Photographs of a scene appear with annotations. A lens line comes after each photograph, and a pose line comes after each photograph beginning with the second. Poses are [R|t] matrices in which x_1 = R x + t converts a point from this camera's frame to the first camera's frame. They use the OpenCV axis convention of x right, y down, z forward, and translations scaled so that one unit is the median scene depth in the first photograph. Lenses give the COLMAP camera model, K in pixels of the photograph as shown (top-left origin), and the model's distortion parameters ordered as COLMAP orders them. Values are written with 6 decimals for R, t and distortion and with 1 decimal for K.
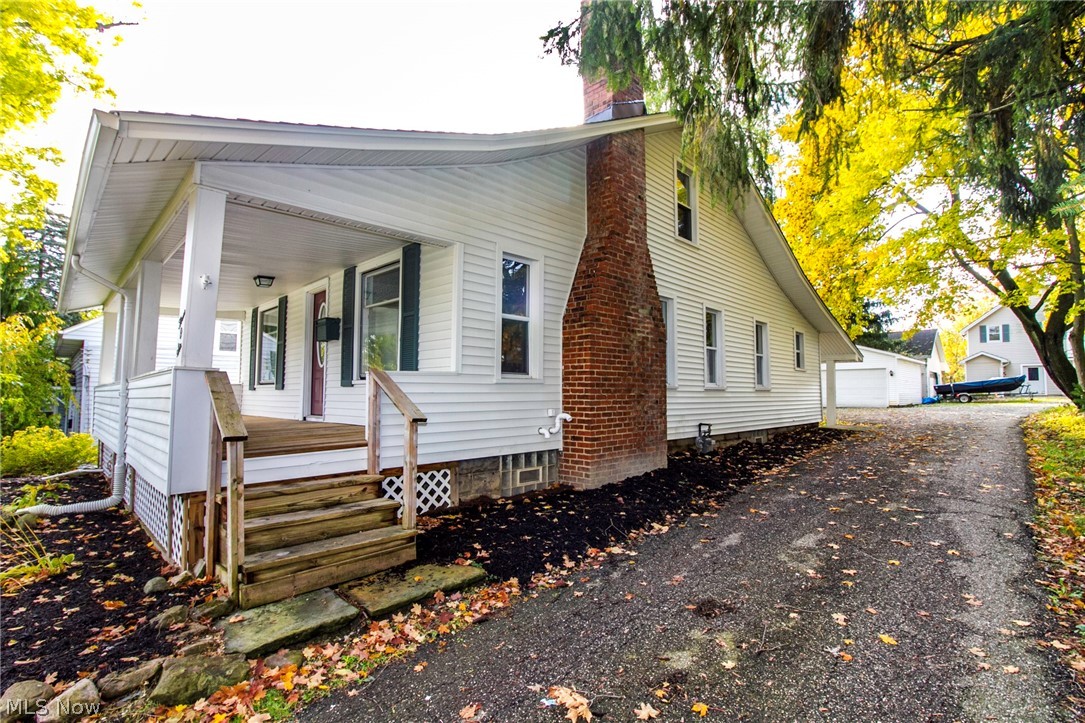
lens RADIAL K [[501.9, 0, 543.2], [0, 501.9, 359.4], [0, 0, 1]] dist [-0.002391, -0.011621]
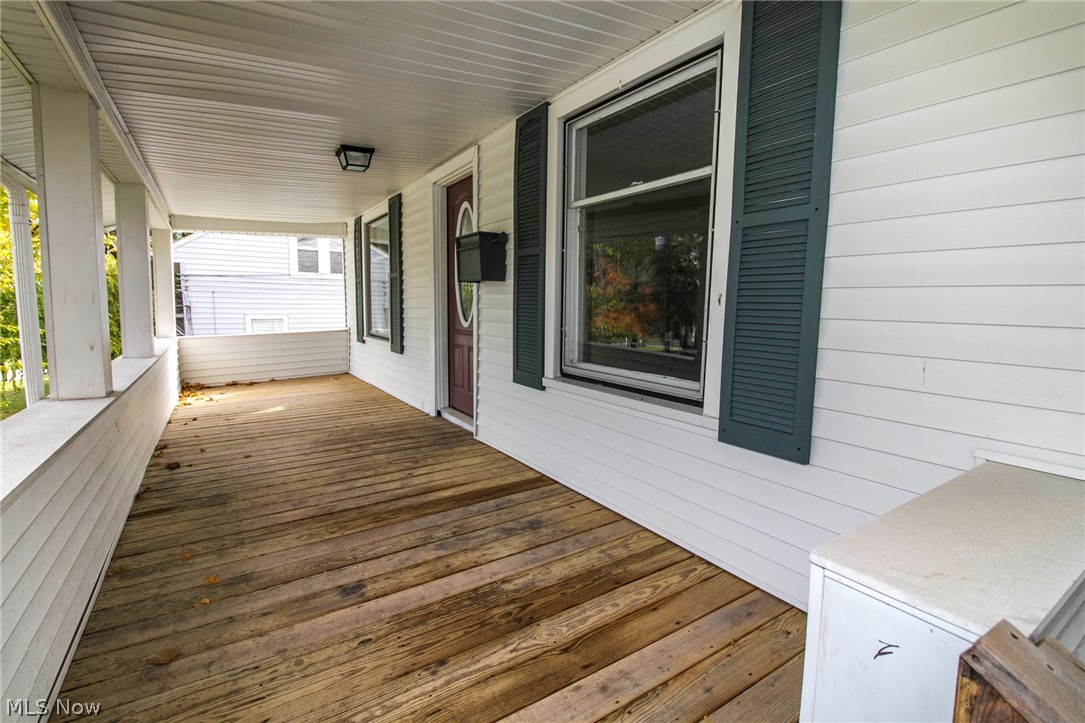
lens RADIAL K [[501.9, 0, 542.6], [0, 501.9, 358.3], [0, 0, 1]] dist [-0.002391, -0.011621]
pose [[0.977652, 0.035029, -0.207289, -0.254777], [0.001616, 0.984739, 0.174030, -0.045642], [0.210221, -0.170476, 0.962676, 0.505176]]
